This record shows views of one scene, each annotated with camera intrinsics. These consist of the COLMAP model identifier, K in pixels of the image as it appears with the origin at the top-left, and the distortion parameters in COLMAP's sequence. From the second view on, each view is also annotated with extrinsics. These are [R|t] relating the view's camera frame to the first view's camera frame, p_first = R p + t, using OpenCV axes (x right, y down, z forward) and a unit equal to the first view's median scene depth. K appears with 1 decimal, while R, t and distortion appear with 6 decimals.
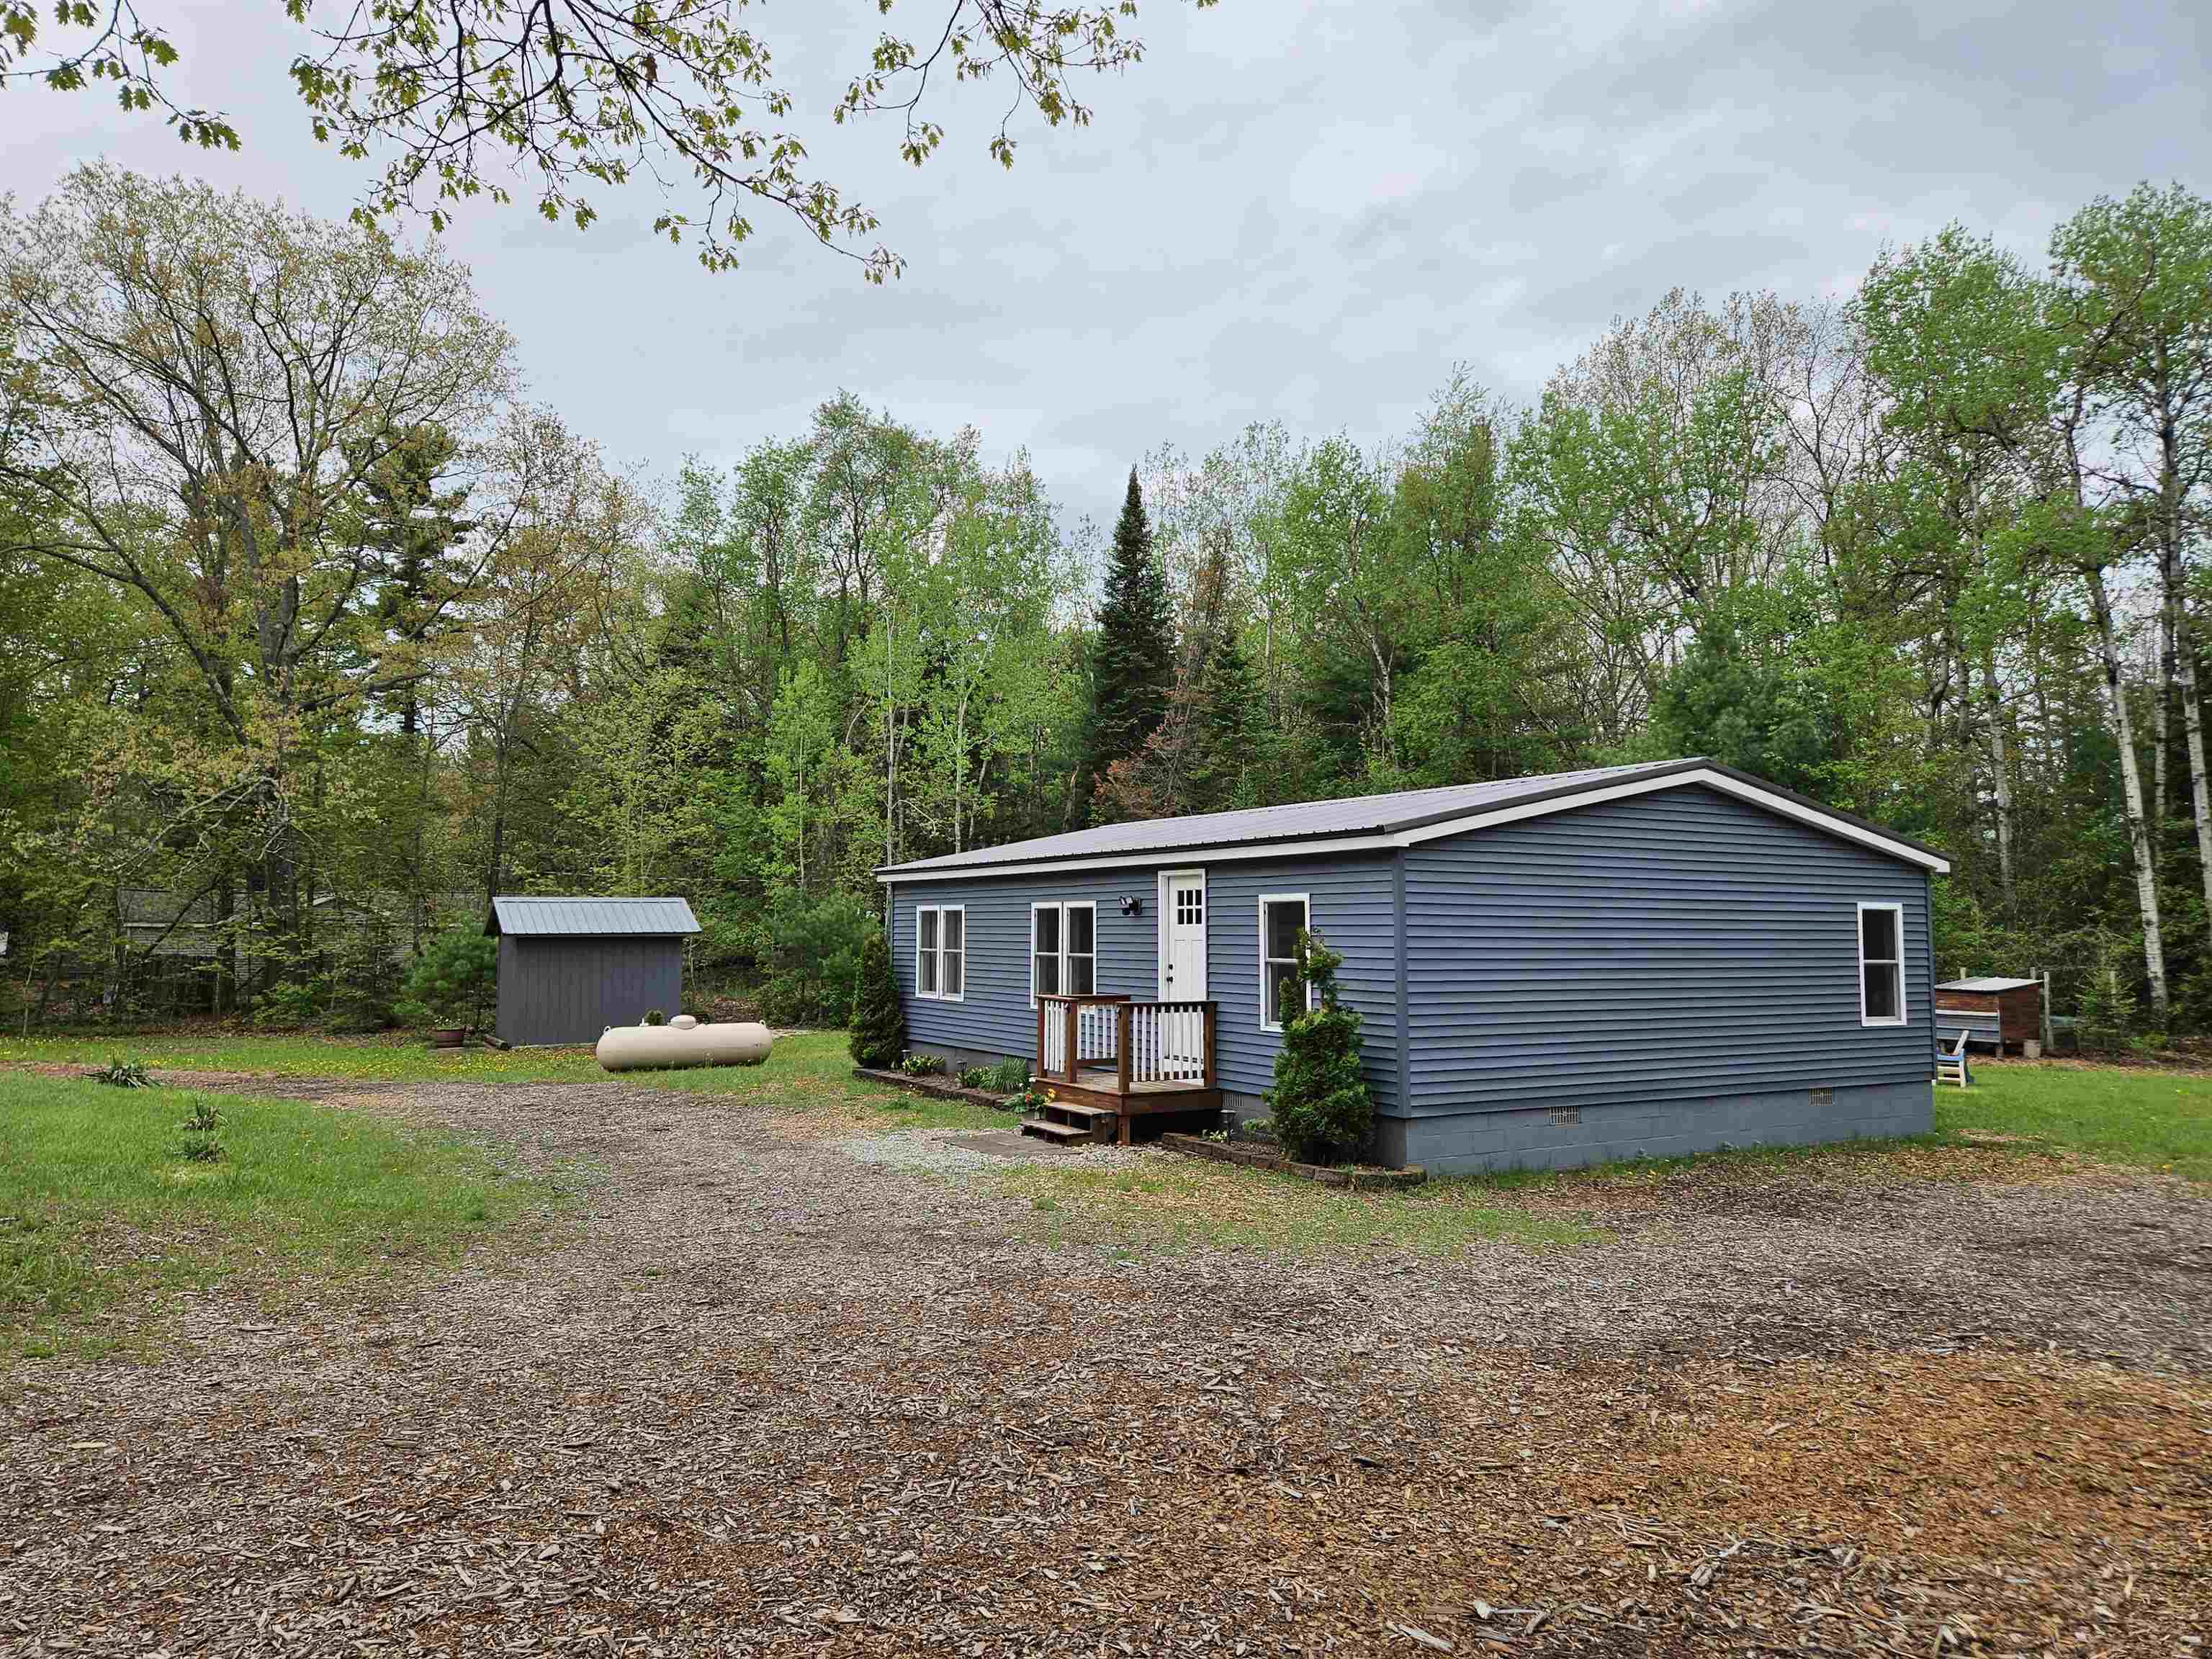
lens RADIAL K [[1498.1, 0, 1017.7], [0, 1498.1, 827.1], [0, 0, 1]] dist [0.076393, -0.072562]
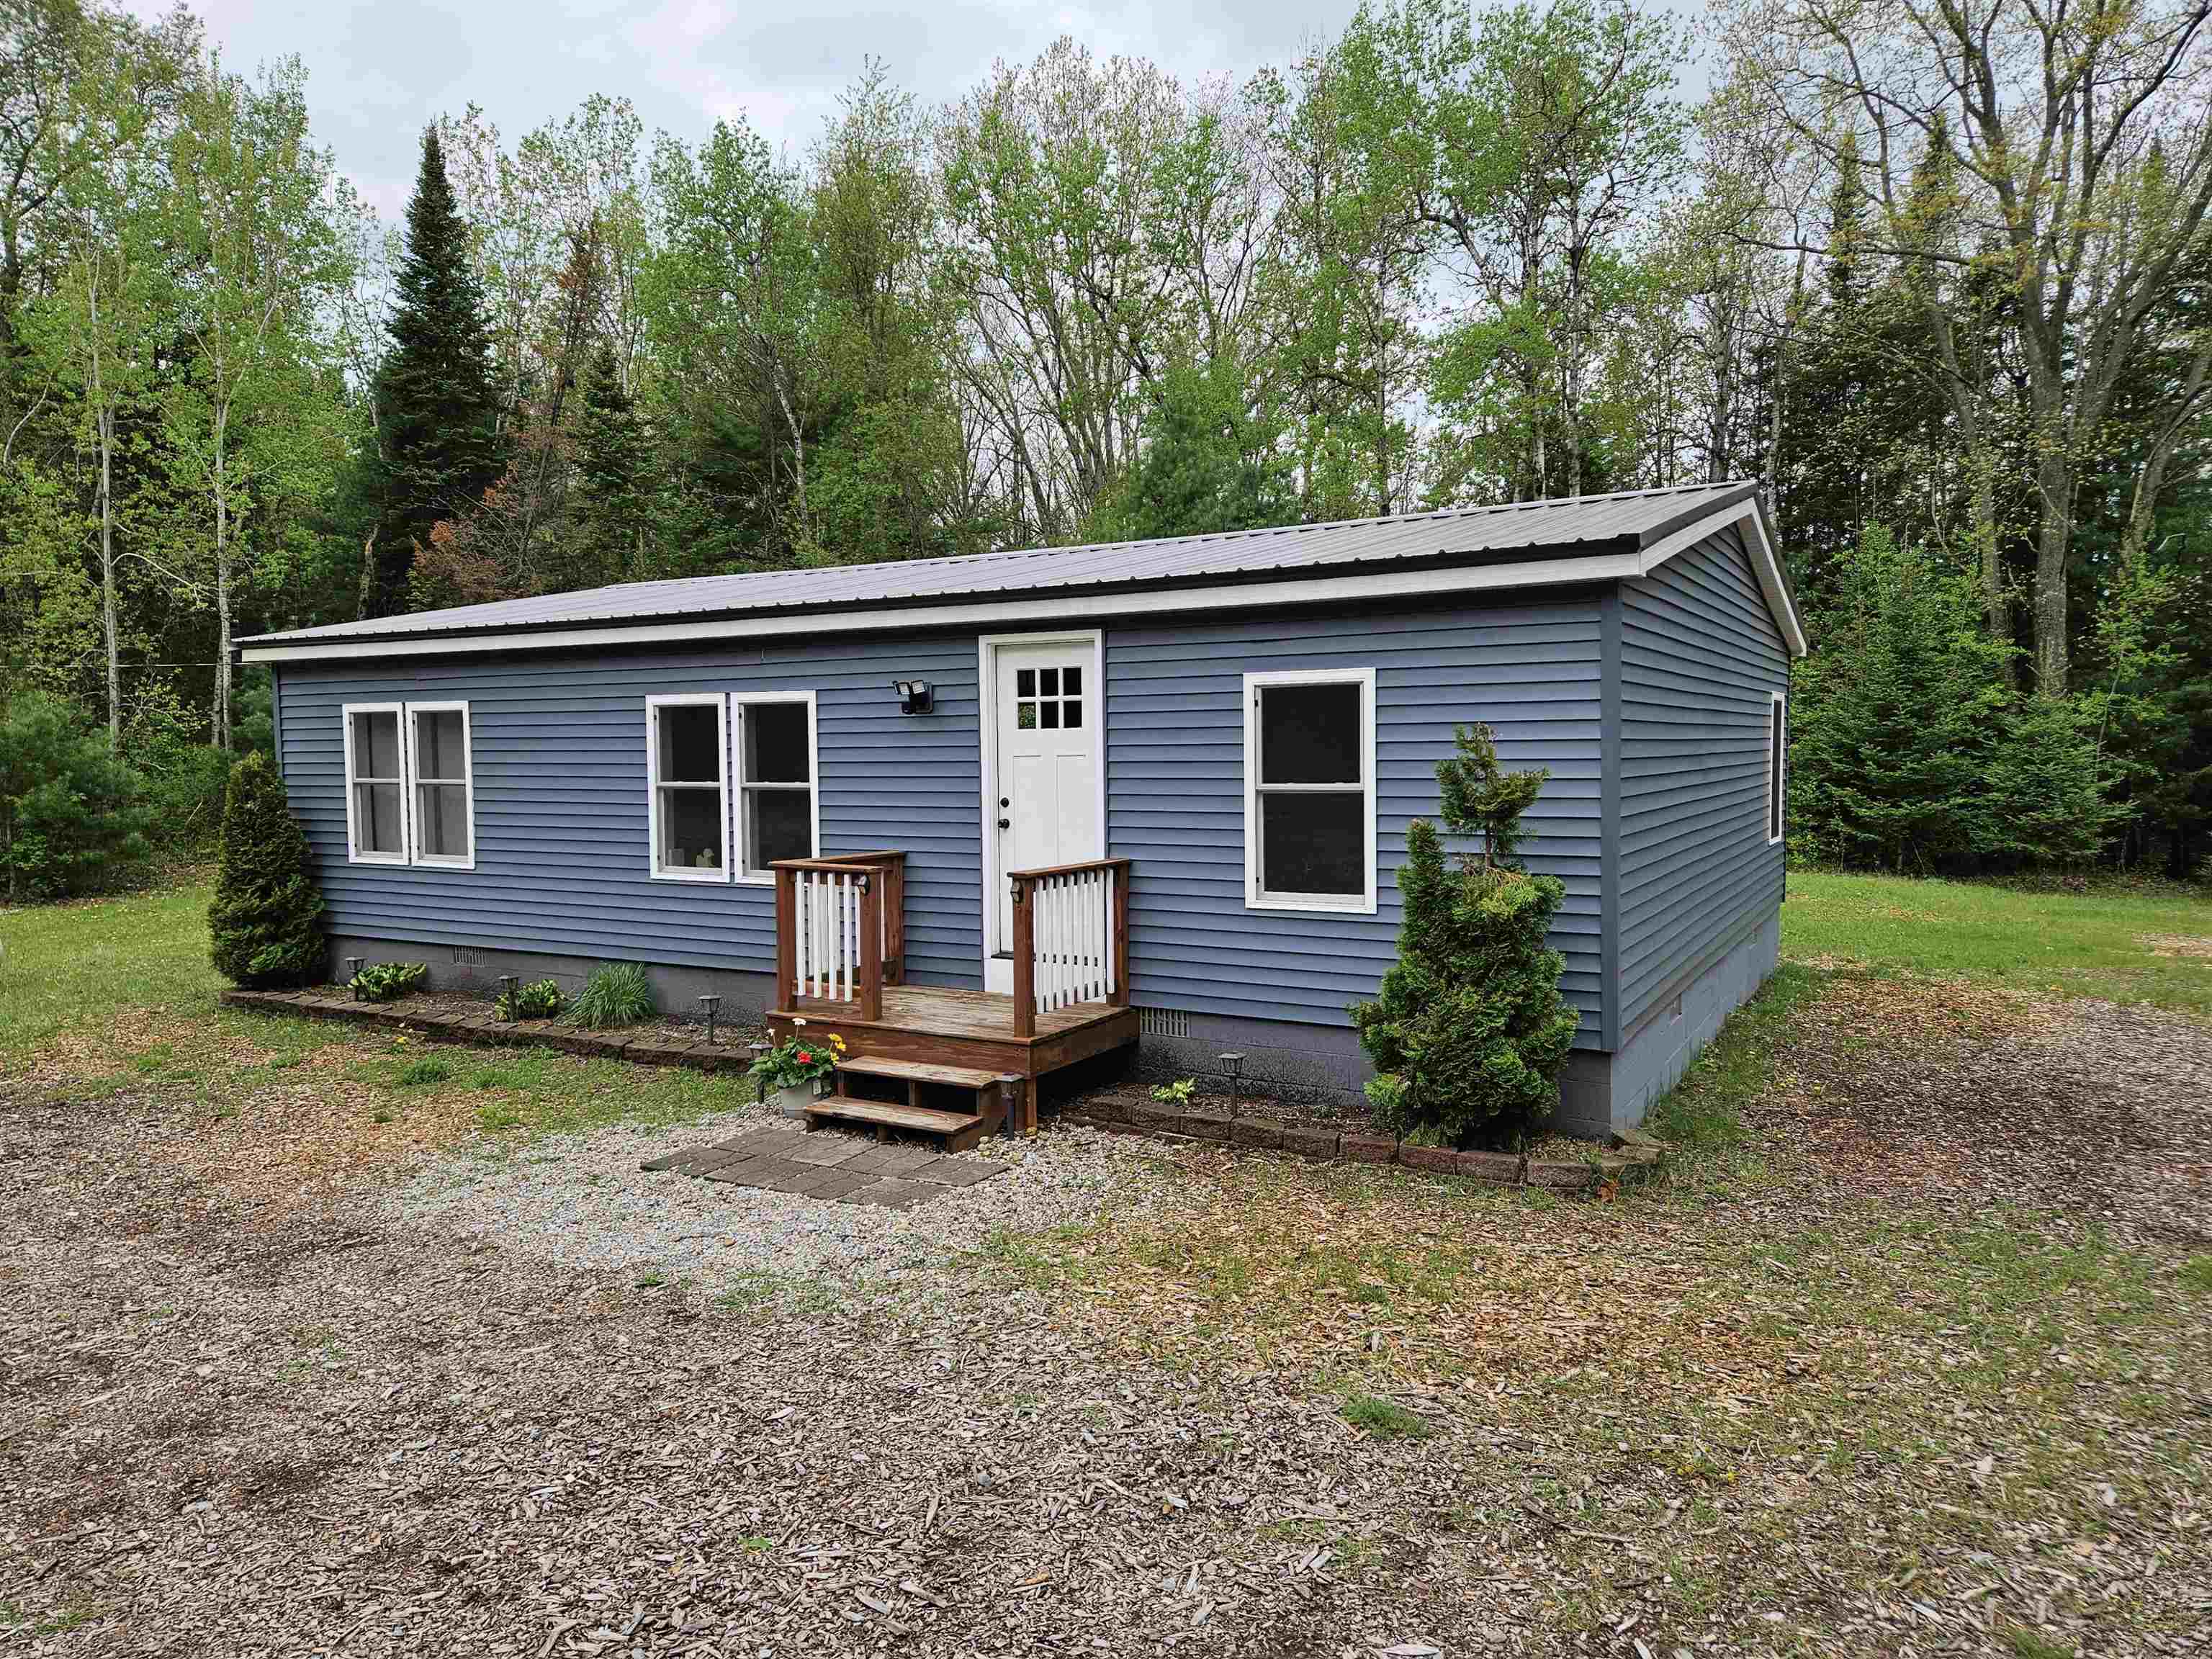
lens RADIAL K [[1498.1, 0, 1017.7], [0, 1498.1, 827.1], [0, 0, 1]] dist [0.076393, -0.072562]
pose [[0.866113, -0.036843, 0.498489, -0.136848], [-0.023729, 0.993125, 0.114629, 0.027294], [-0.499286, -0.111110, 0.859284, 0.376138]]
